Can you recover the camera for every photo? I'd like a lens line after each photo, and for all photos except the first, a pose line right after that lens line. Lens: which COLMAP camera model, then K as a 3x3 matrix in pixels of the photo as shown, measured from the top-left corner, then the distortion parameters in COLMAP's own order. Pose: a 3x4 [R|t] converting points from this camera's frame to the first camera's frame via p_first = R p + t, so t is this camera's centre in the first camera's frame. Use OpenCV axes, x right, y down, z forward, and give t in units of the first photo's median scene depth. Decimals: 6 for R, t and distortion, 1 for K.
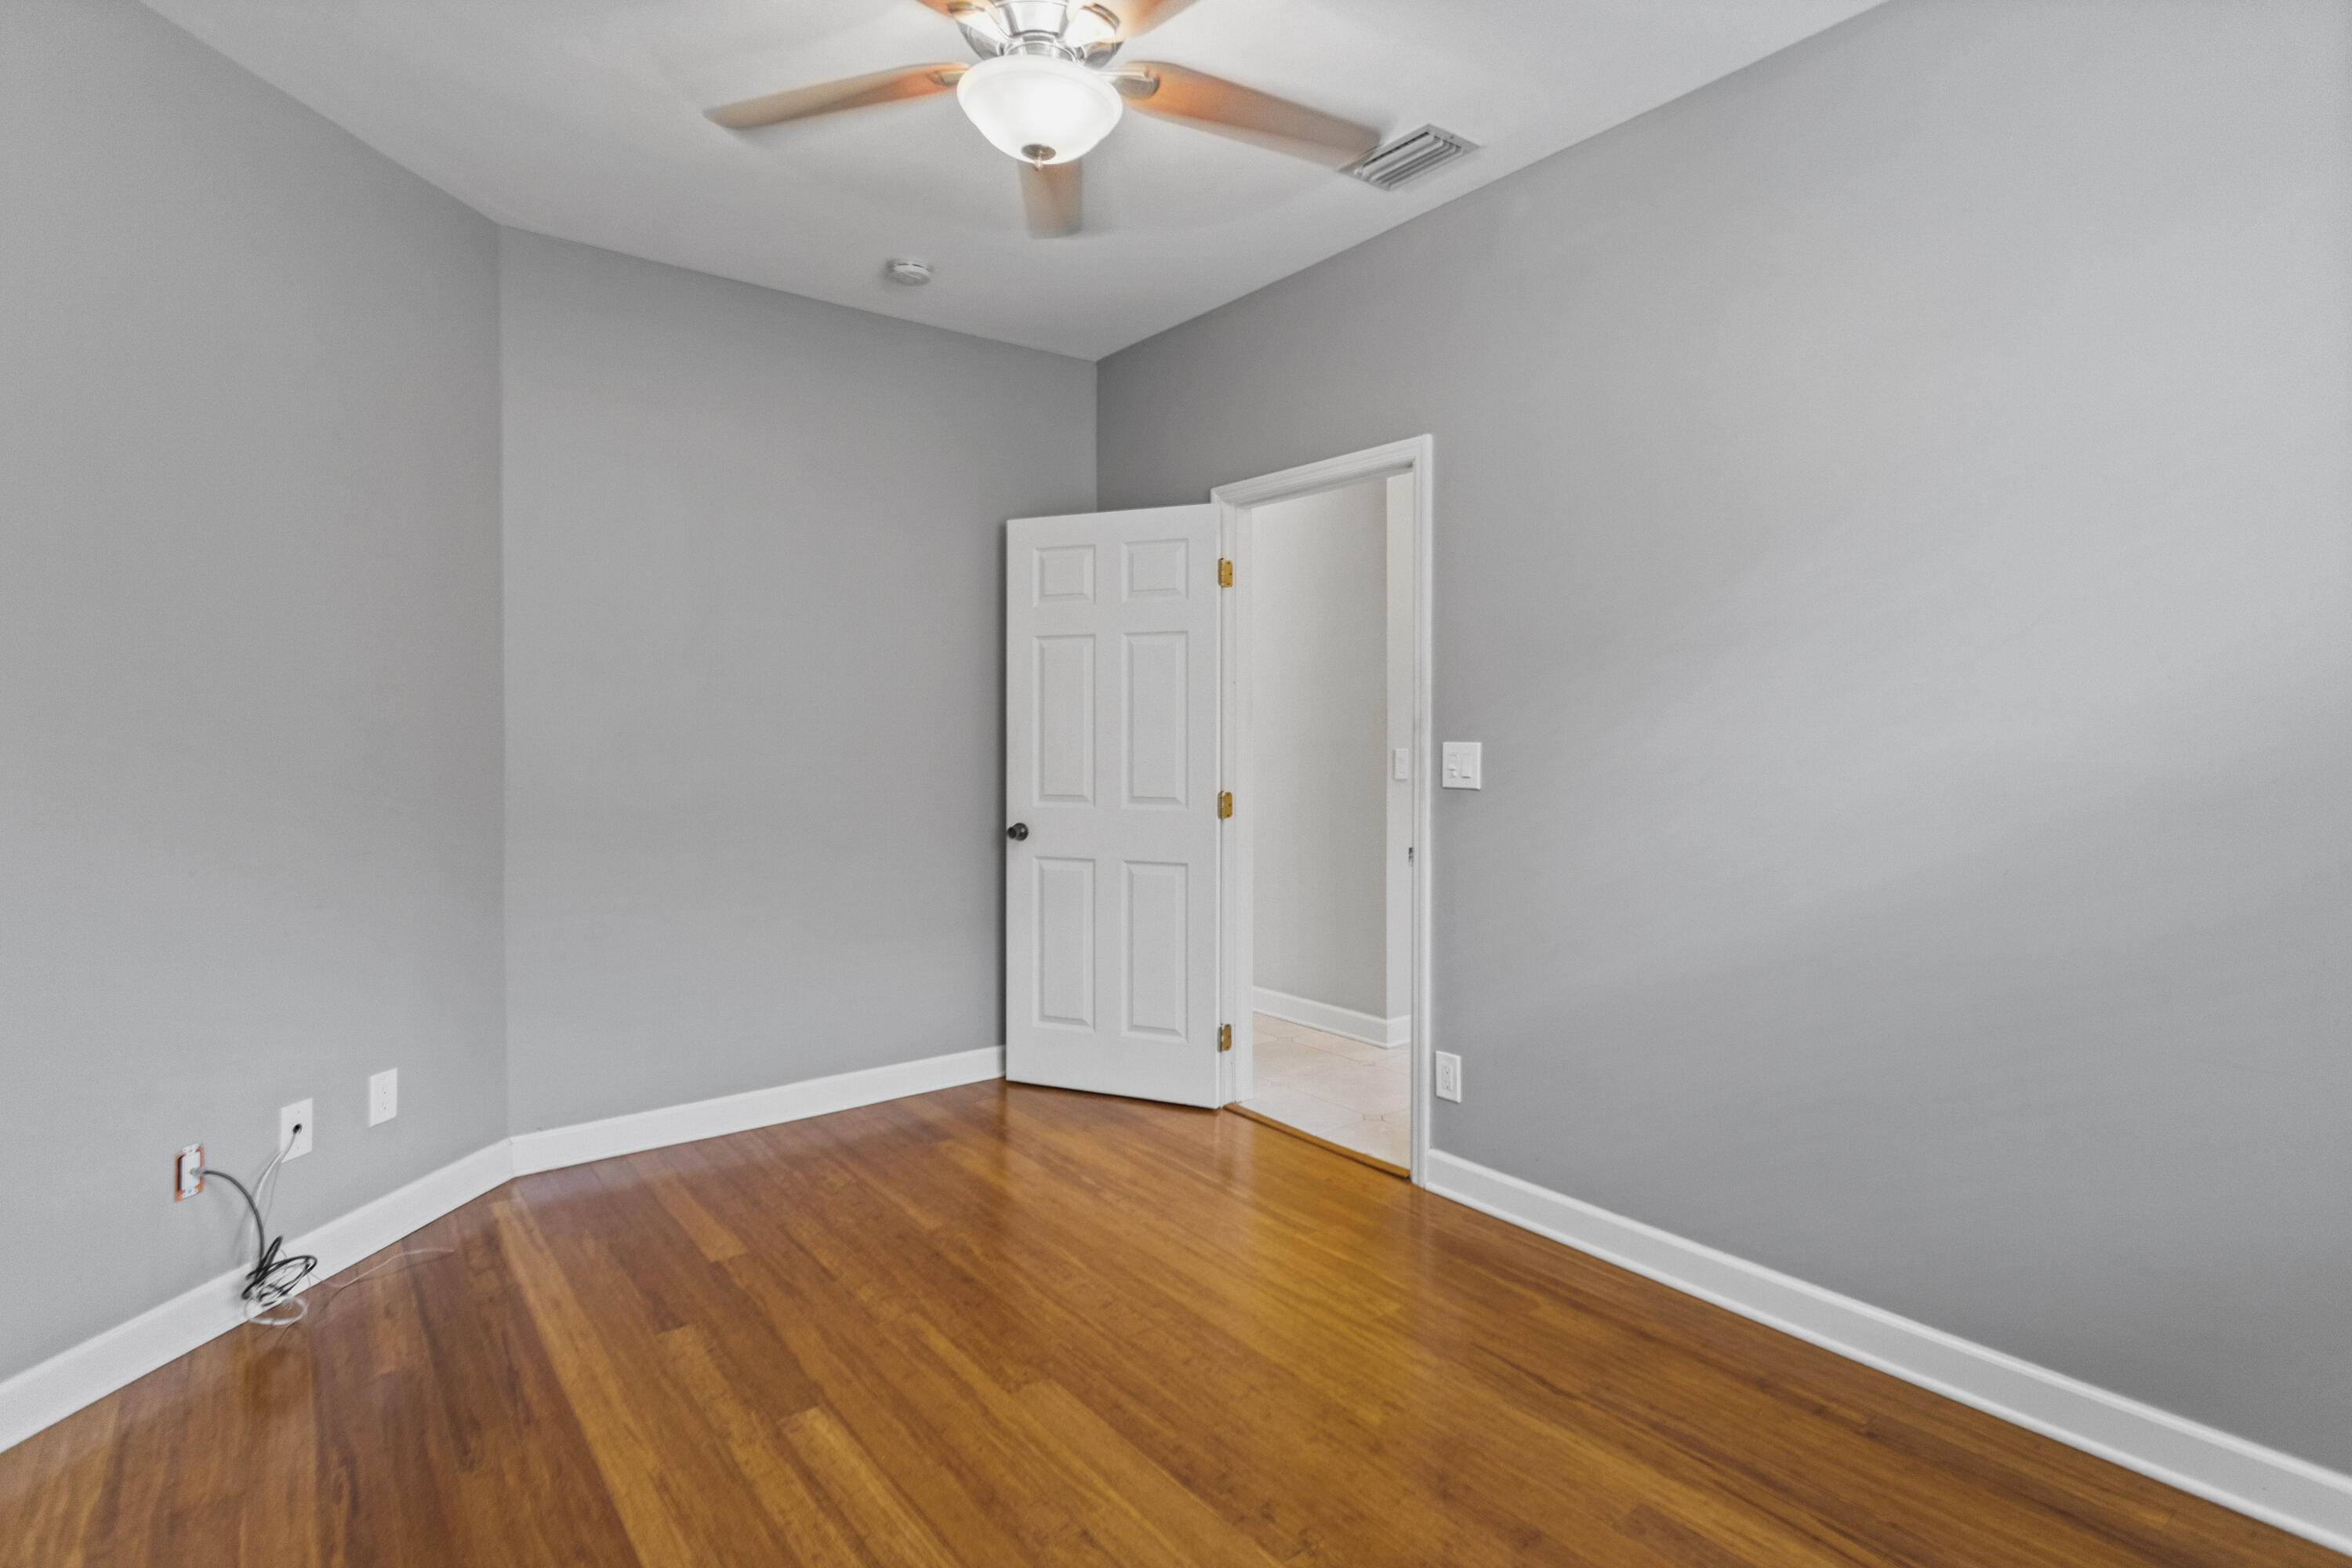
lens RADIAL K [[1173.6, 0, 1174.7], [0, 1173.6, 743.6], [0, 0, 1]] dist [0.001353, 0.000111]
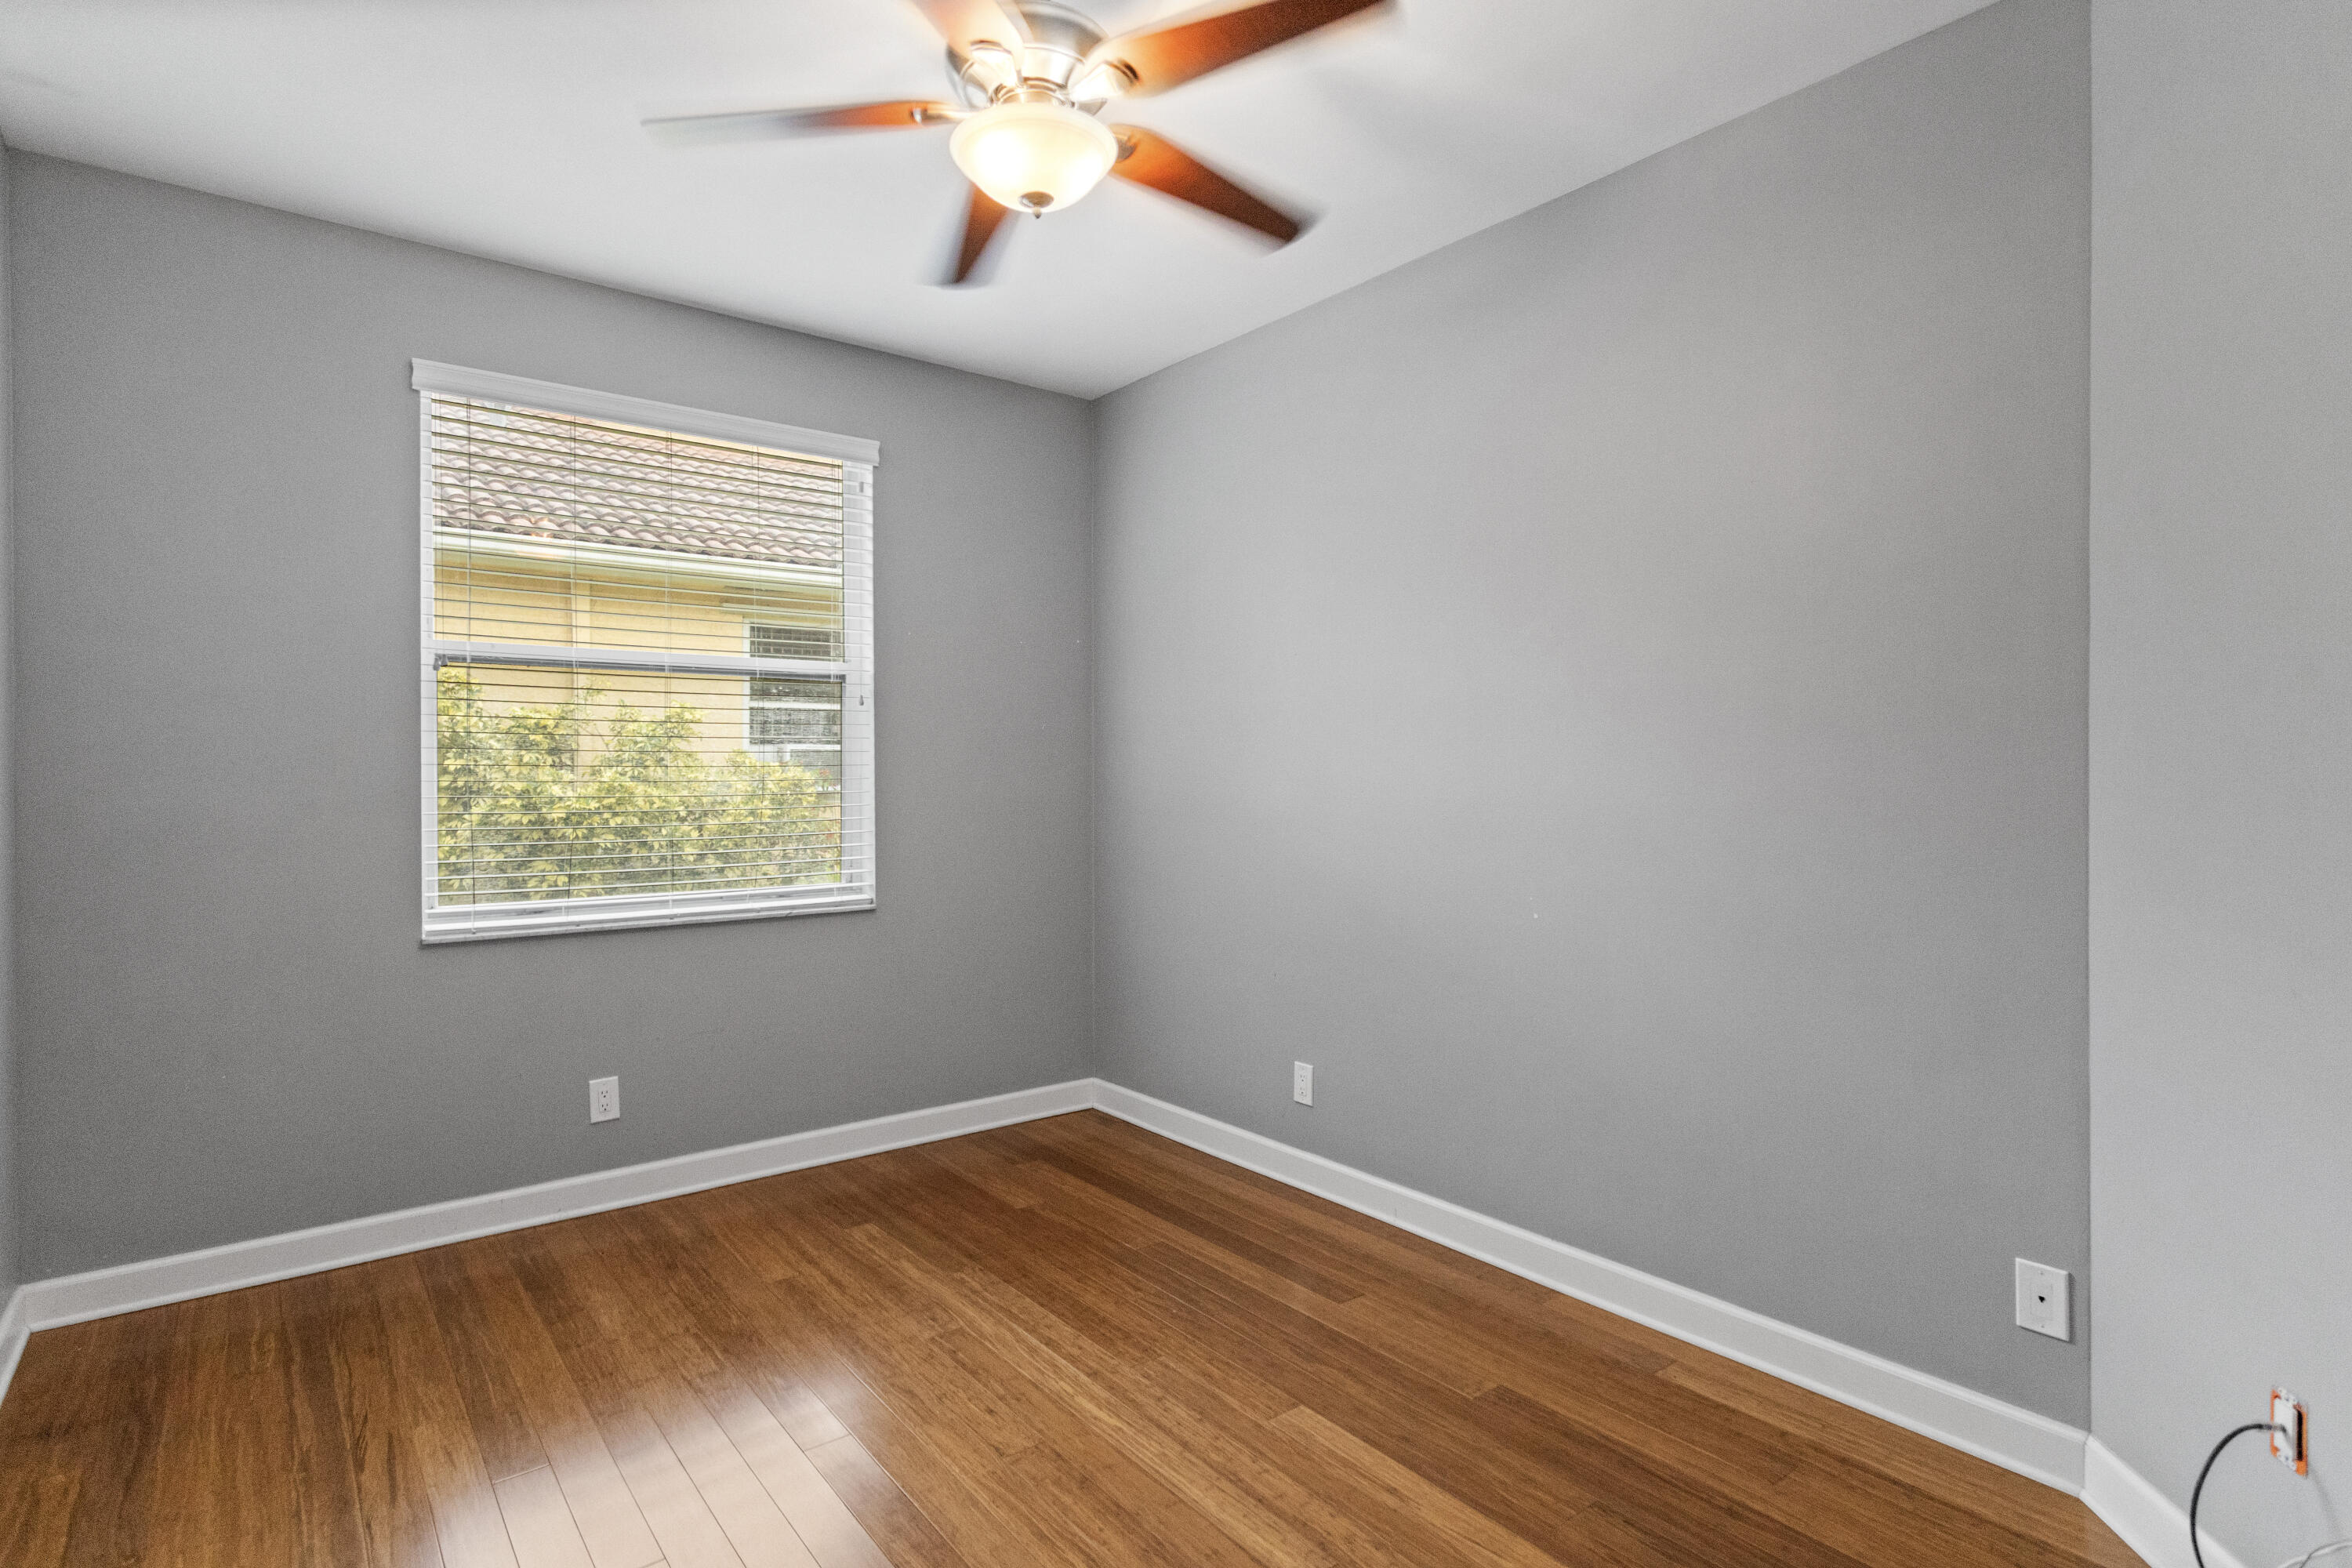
lens RADIAL K [[1173.6, 0, 1174.7], [0, 1173.6, 743.6], [0, 0, 1]] dist [0.001353, 0.000111]
pose [[-0.999999, 0.001294, -0.000077, -0.180785], [0.001295, 0.999782, -0.020837, -0.017629], [0.000050, -0.020837, -0.999783, 1.573282]]
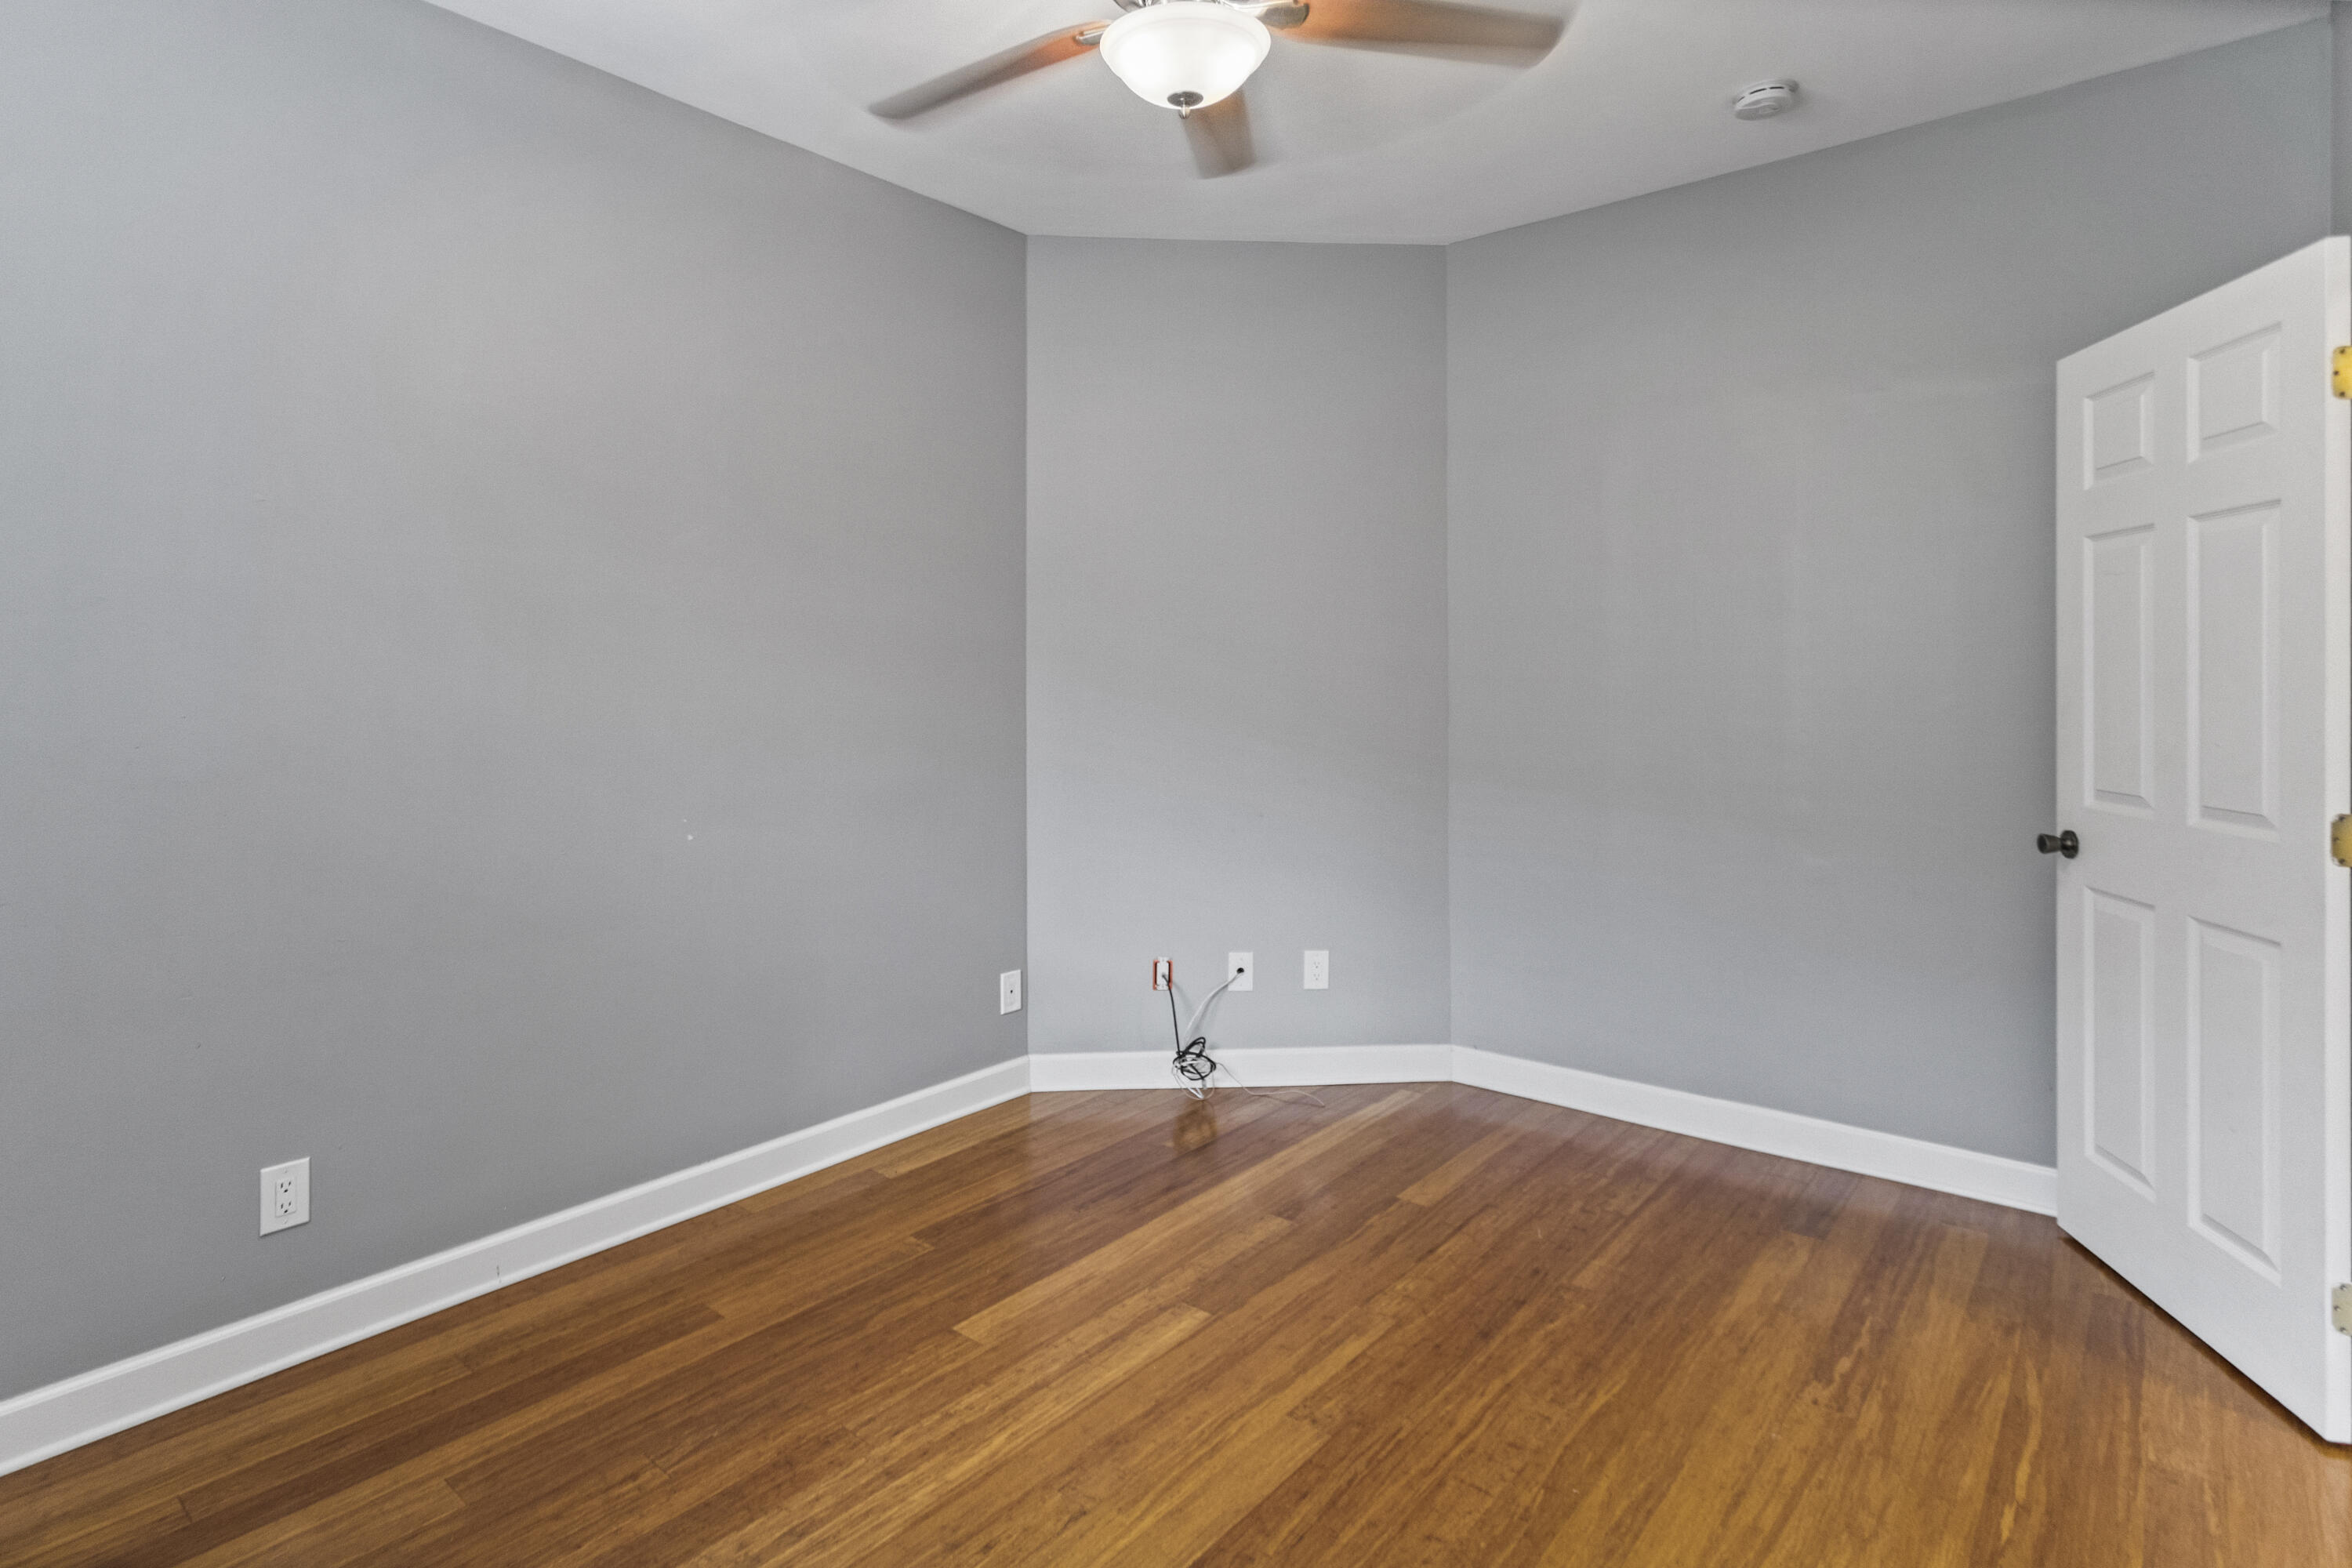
lens RADIAL K [[1214.9, 0, 1137.3], [0, 1214.9, 682.1], [0, 0, 1]] dist [-0.000343, -0.000397]
pose [[0.205838, 0.004628, -0.978575, 0.665484], [-0.003235, 0.999987, 0.004048, -0.023801], [0.978581, 0.002333, 0.205850, 0.592671]]
